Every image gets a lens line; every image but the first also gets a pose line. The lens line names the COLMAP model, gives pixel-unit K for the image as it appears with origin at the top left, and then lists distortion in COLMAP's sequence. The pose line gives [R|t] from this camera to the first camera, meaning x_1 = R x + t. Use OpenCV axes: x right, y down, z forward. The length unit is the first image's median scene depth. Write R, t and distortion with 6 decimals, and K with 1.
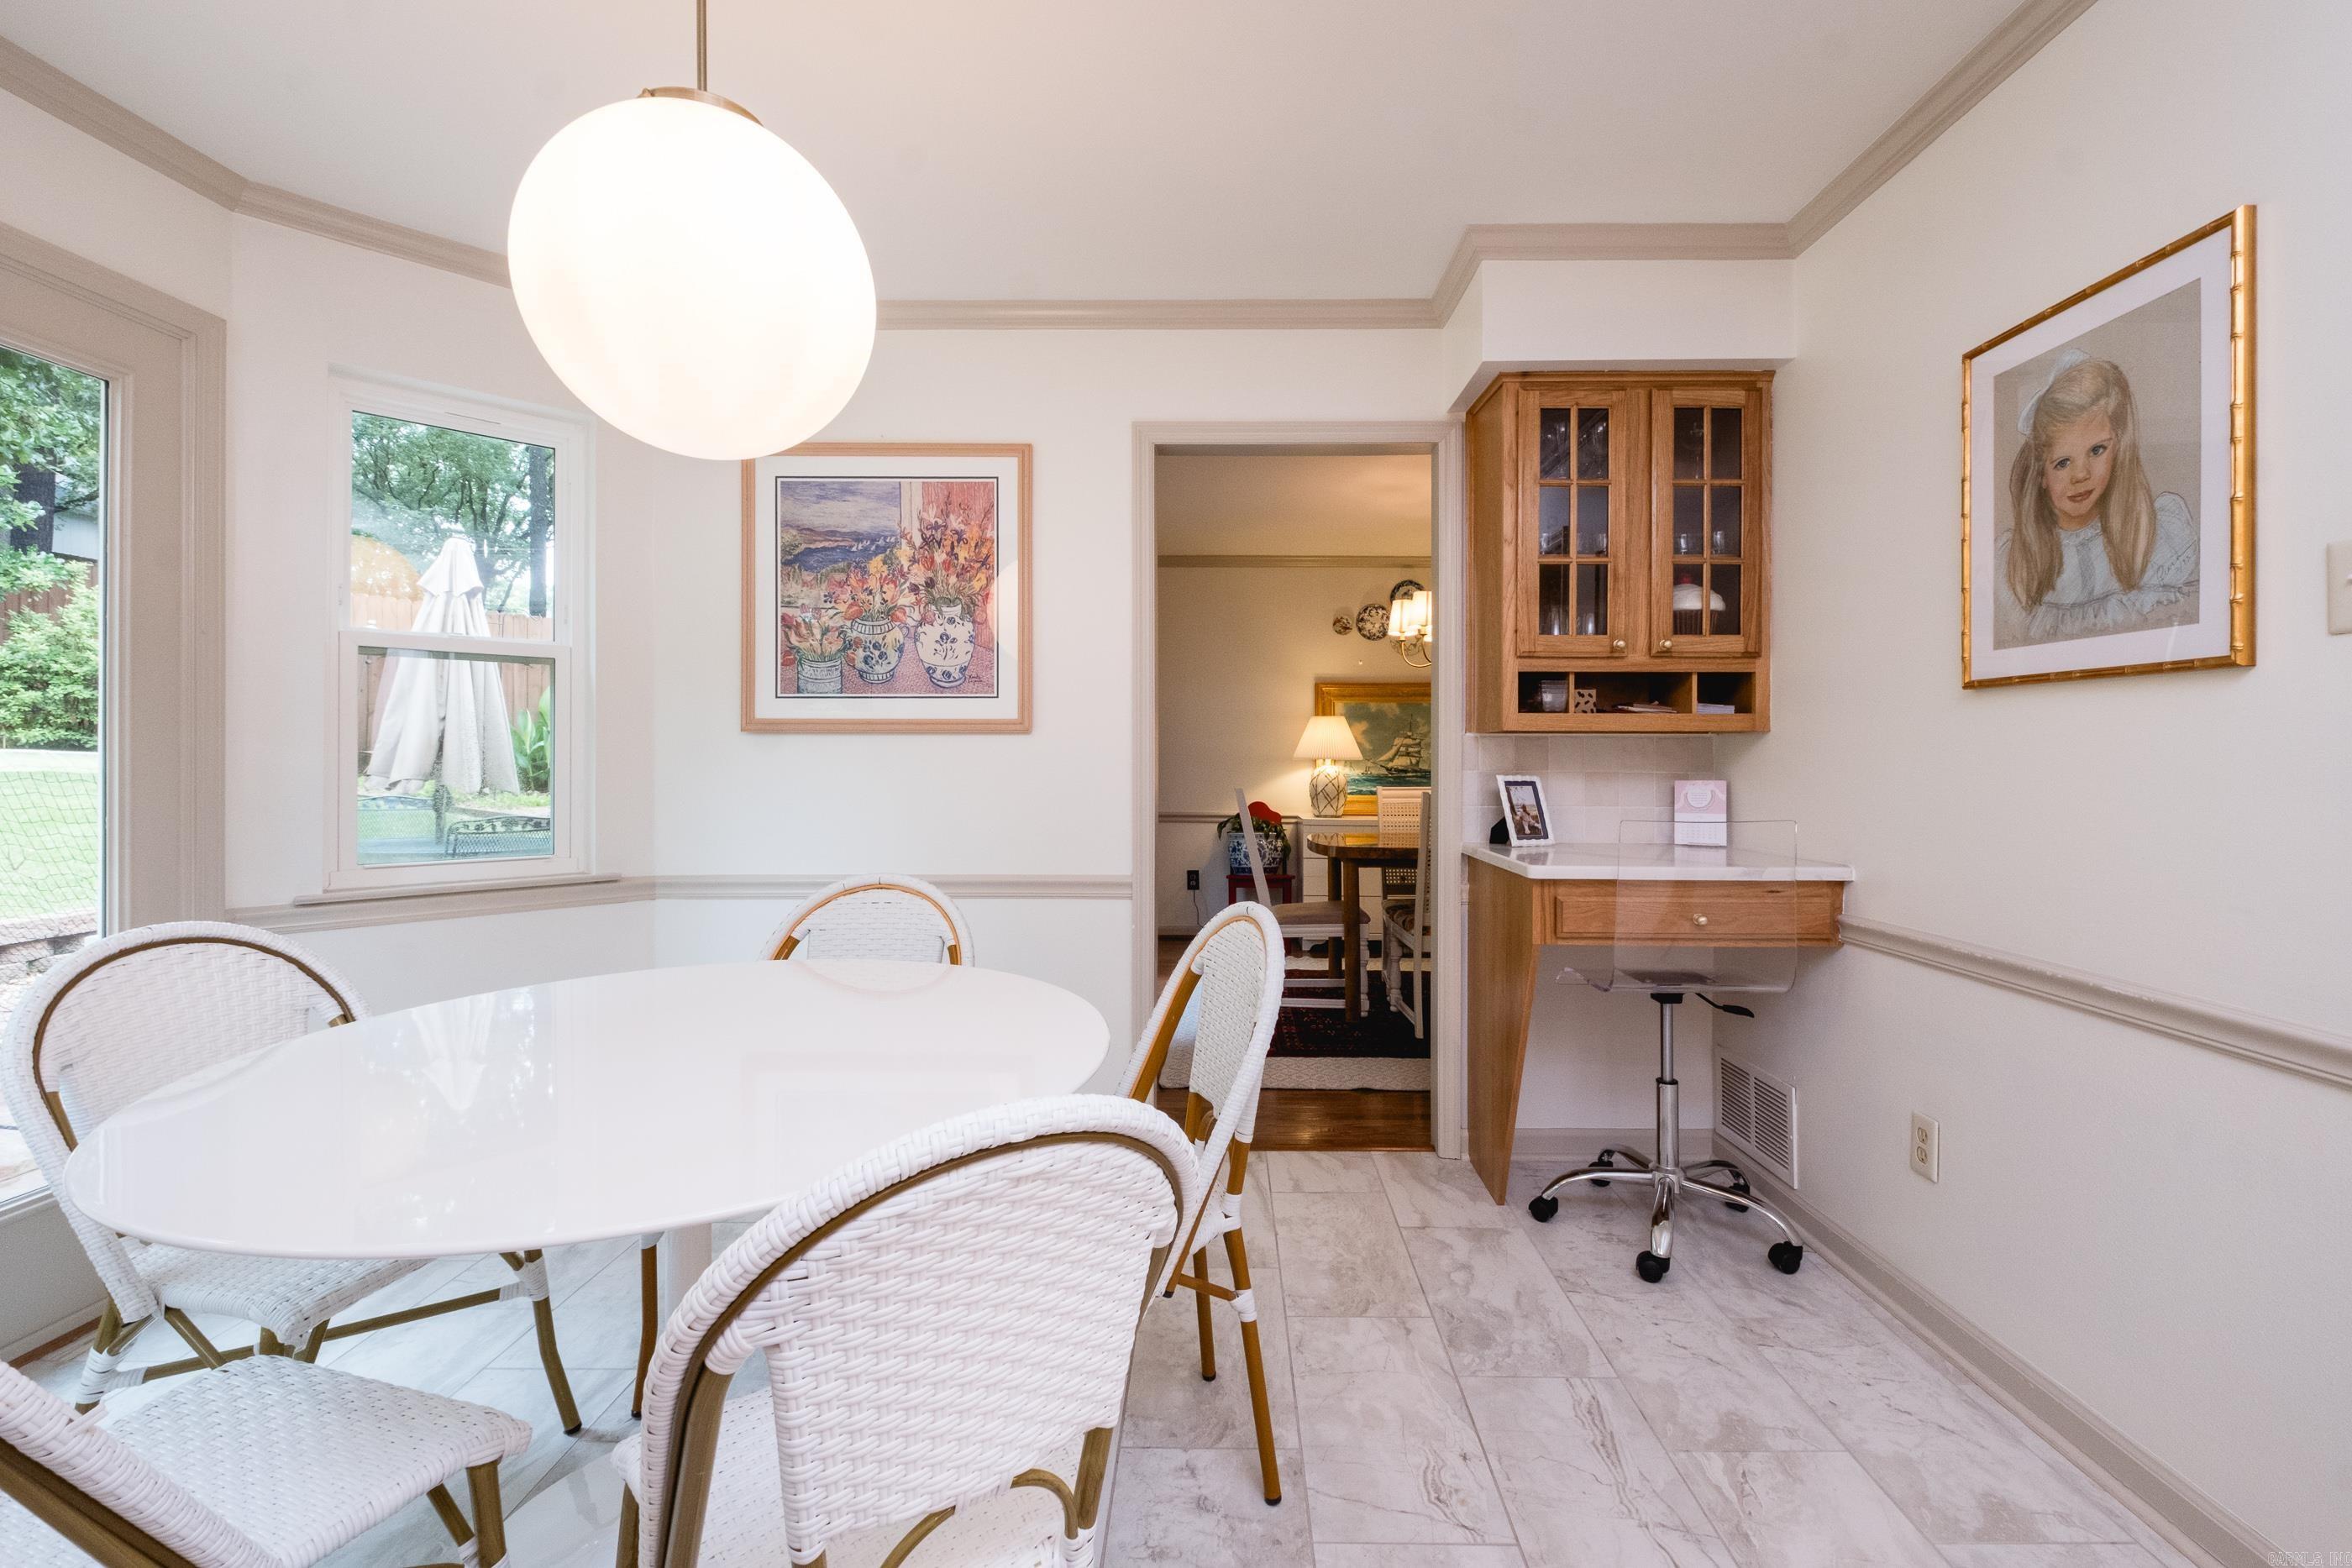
lens RADIAL K [[1058.3, 0, 1208.2], [0, 1058.3, 753.6], [0, 0, 1]] dist [0.008679, -0.006534]
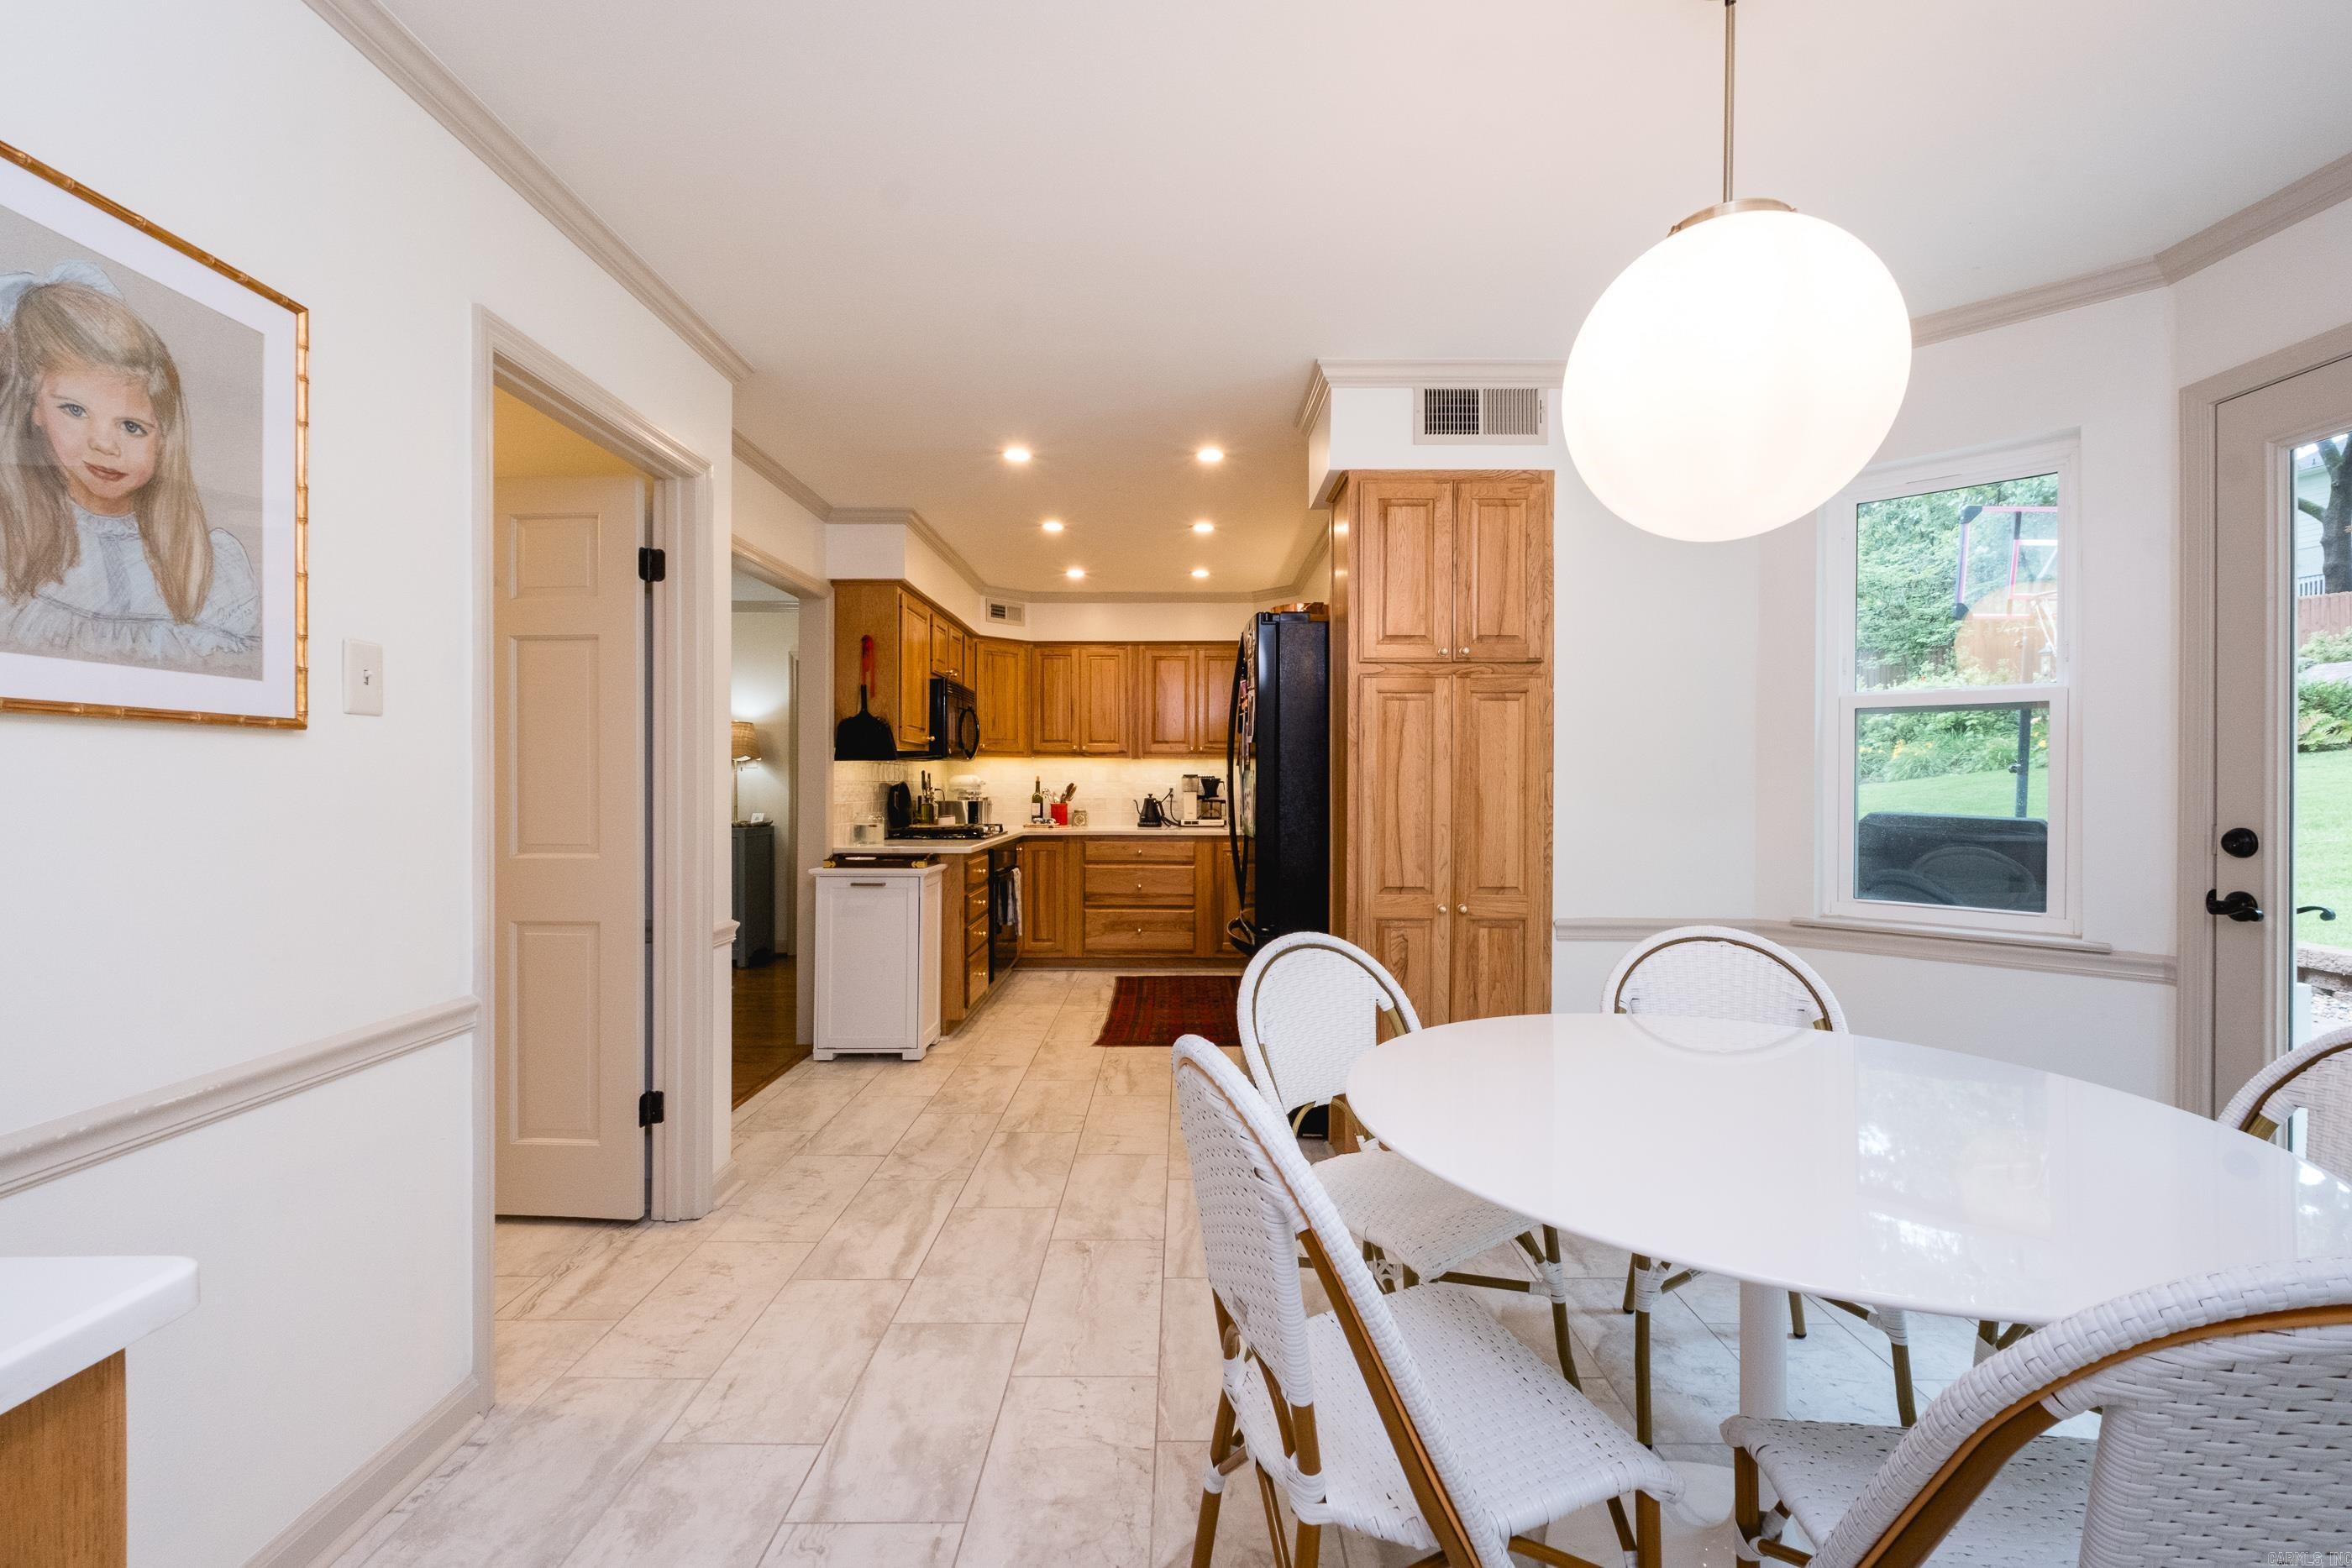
lens RADIAL K [[1022.8, 0, 1181.4], [0, 1022.8, 808.3], [0, 0, 1]] dist [0.000520, -0.000066]
pose [[-0.999942, -0.003018, -0.010355, 0.046705], [-0.003277, 0.999679, 0.025130, -0.017463], [0.010276, 0.025162, -0.999631, 1.134982]]
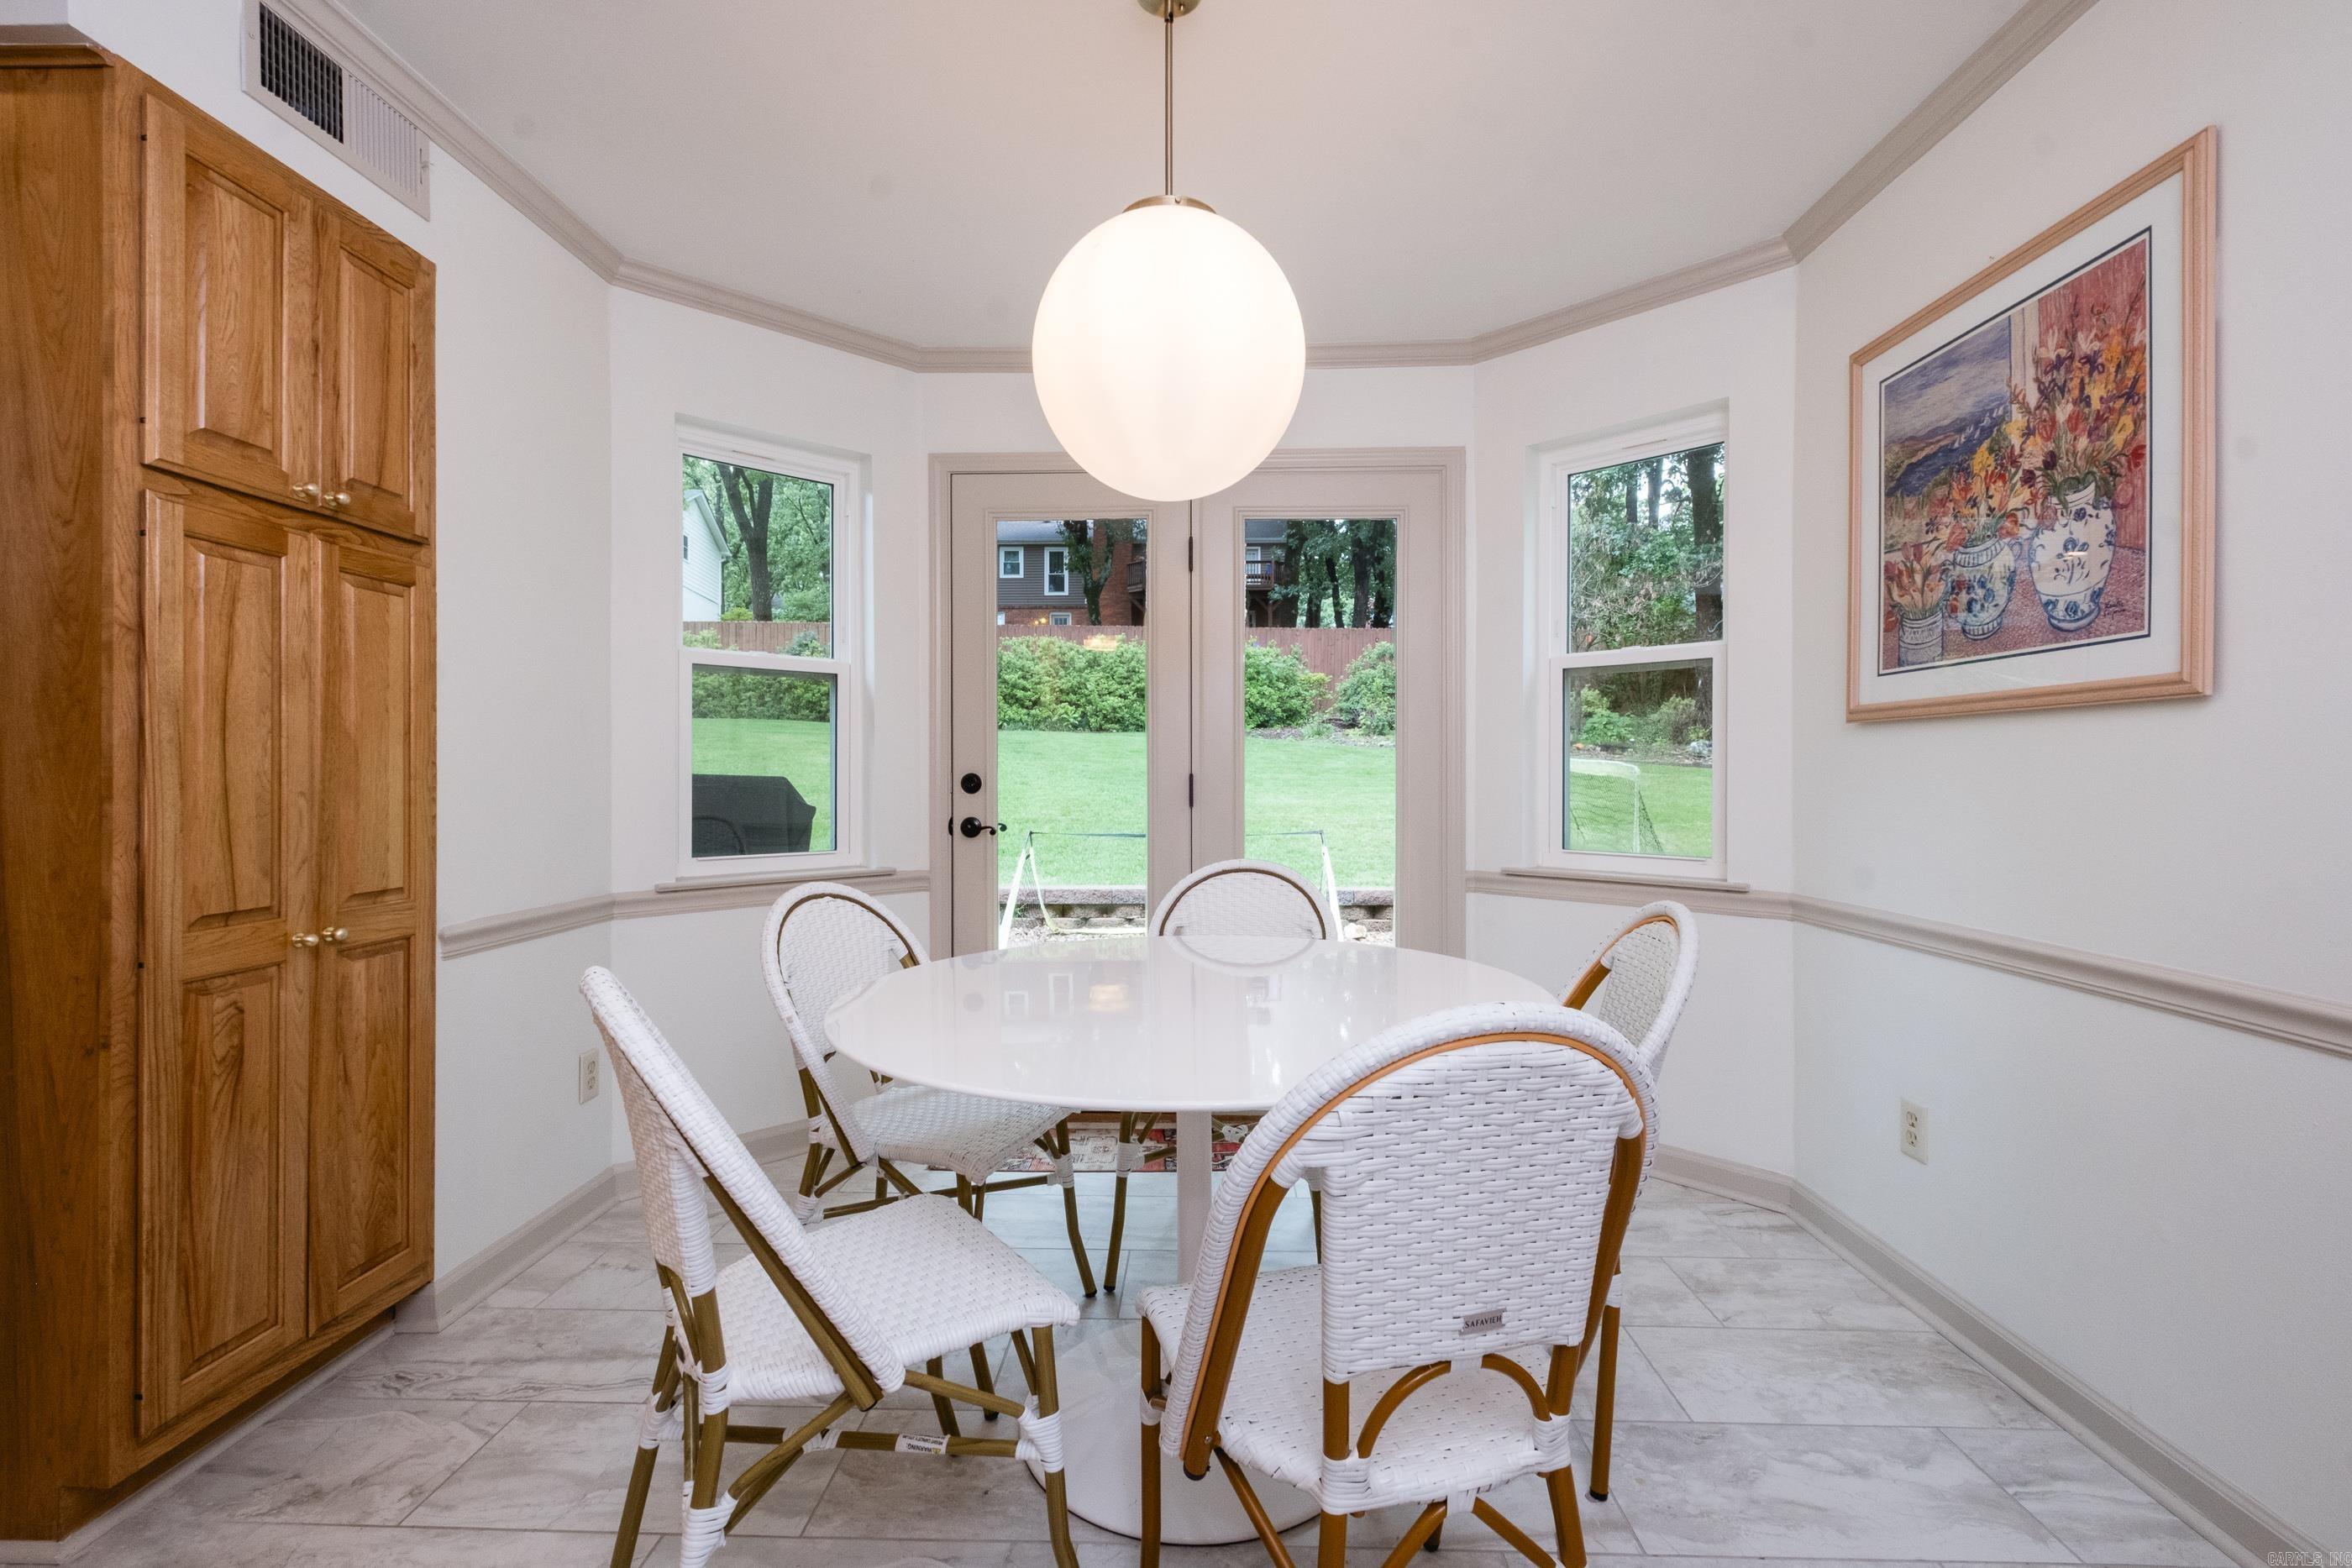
lens RADIAL K [[1019.6, 0, 1183.1], [0, 1019.6, 788.2], [0, 0, 1]] dist [-0.000403, -0.000604]
pose [[-0.015758, 0.015217, -0.999760, 0.373694], [0.003675, 0.999878, 0.015161, 0.017000], [0.999869, -0.003435, -0.015812, 0.582904]]
